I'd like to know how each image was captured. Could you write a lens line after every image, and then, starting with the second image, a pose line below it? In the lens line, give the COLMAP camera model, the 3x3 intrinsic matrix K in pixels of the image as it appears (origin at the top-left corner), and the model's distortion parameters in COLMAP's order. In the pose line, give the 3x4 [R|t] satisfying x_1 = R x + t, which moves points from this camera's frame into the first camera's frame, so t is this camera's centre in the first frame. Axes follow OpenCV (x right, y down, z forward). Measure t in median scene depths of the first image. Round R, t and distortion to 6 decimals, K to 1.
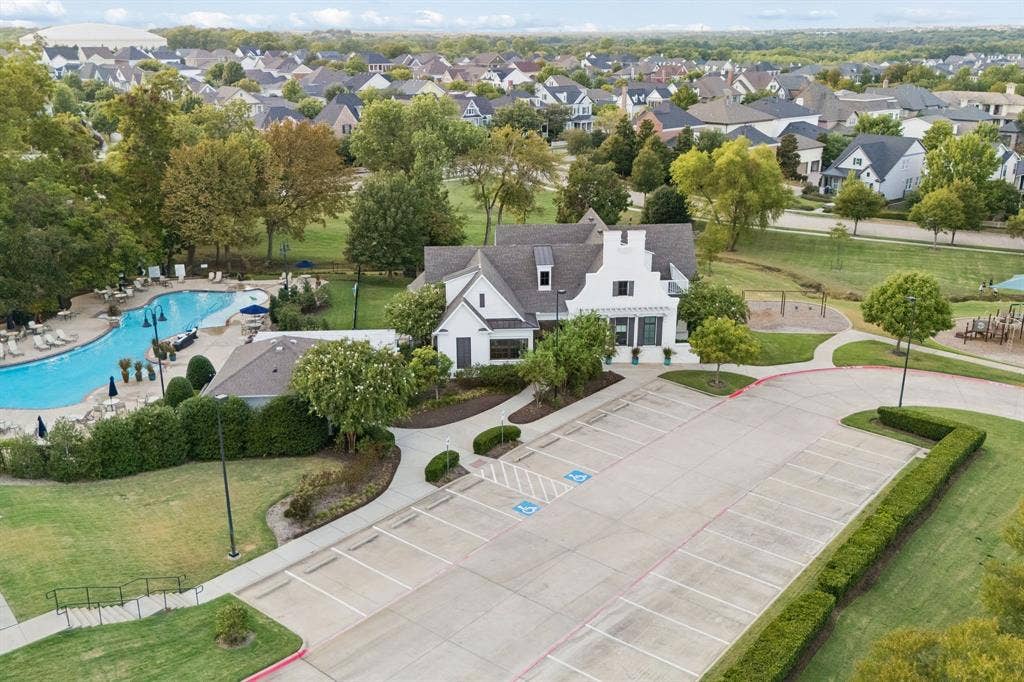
lens RADIAL K [[919.2, 0, 512.0], [0, 919.2, 341.0], [0, 0, 1]] dist [0.061657, -0.011750]
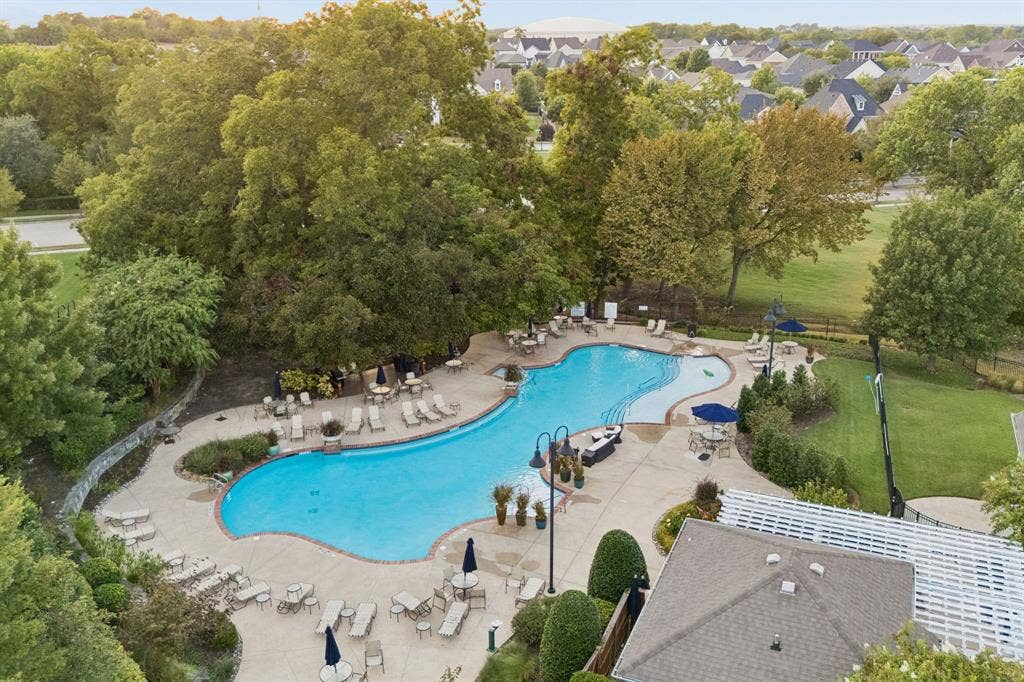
lens RADIAL K [[919.2, 0, 512.0], [0, 919.2, 341.0], [0, 0, 1]] dist [0.061657, -0.011750]
pose [[0.894814, 0.136317, -0.425118, -0.123989], [-0.135254, 0.990266, 0.032846, -0.068033], [0.425457, 0.028108, 0.904542, 0.332840]]
